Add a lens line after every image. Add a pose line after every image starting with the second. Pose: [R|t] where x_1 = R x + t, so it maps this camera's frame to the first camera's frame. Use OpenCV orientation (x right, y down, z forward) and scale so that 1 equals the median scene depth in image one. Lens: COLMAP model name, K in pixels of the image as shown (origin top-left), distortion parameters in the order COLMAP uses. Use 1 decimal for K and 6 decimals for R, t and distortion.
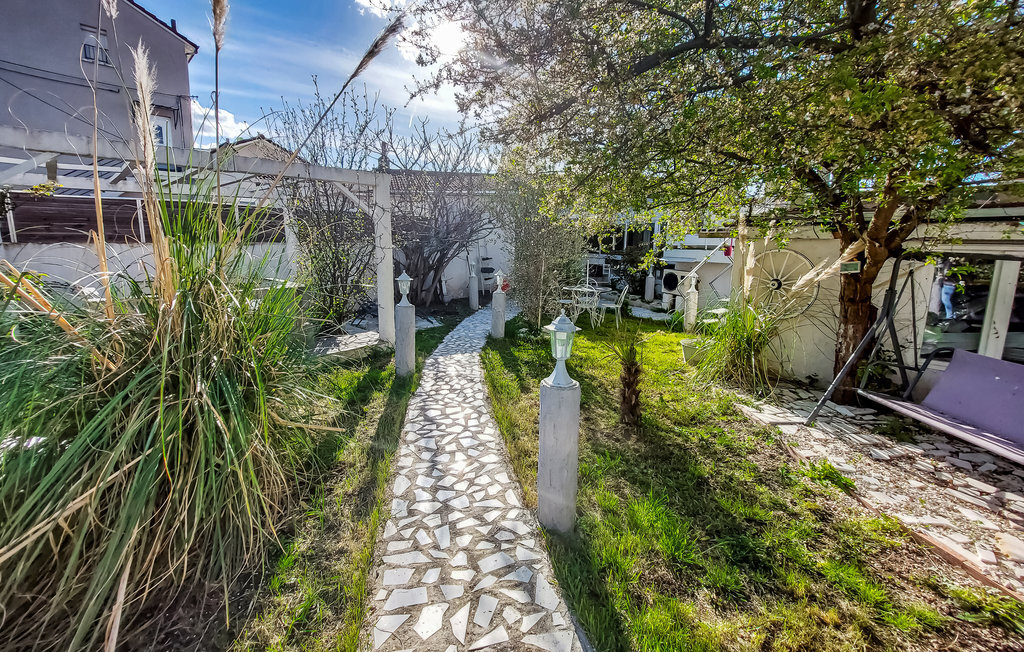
lens RADIAL K [[411.7, 0, 514.7], [0, 411.7, 298.3], [0, 0, 1]] dist [-0.012959, 0.000429]
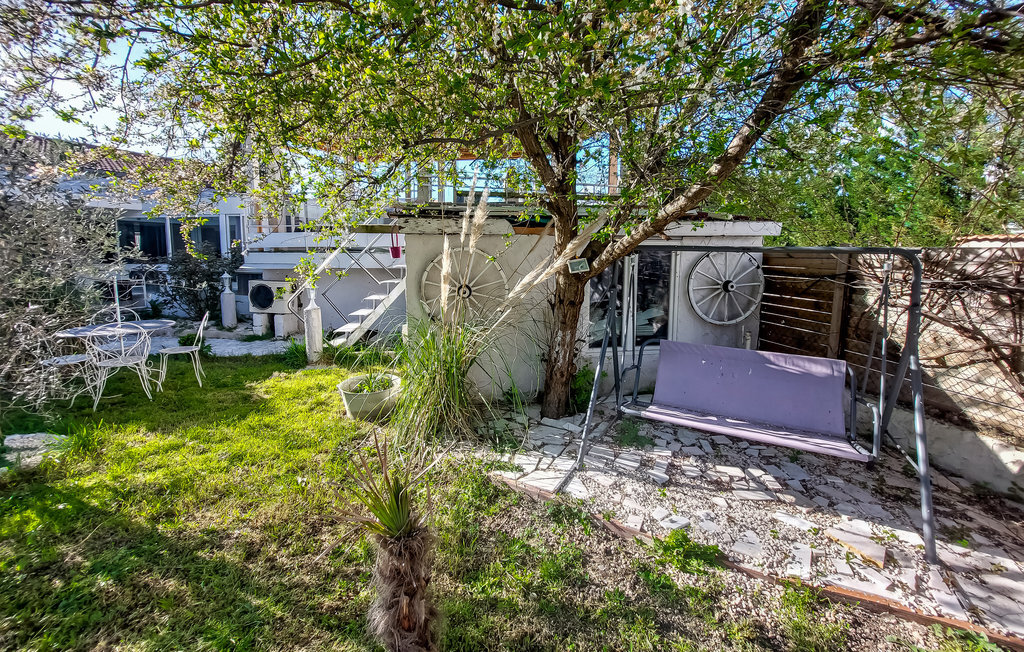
lens RADIAL K [[411.7, 0, 514.7], [0, 411.7, 298.3], [0, 0, 1]] dist [-0.012959, 0.000429]
pose [[0.538105, -0.111364, 0.835489, 0.027327], [0.119166, 0.991328, 0.055386, -0.068467], [-0.834412, 0.069758, 0.546709, 0.619589]]
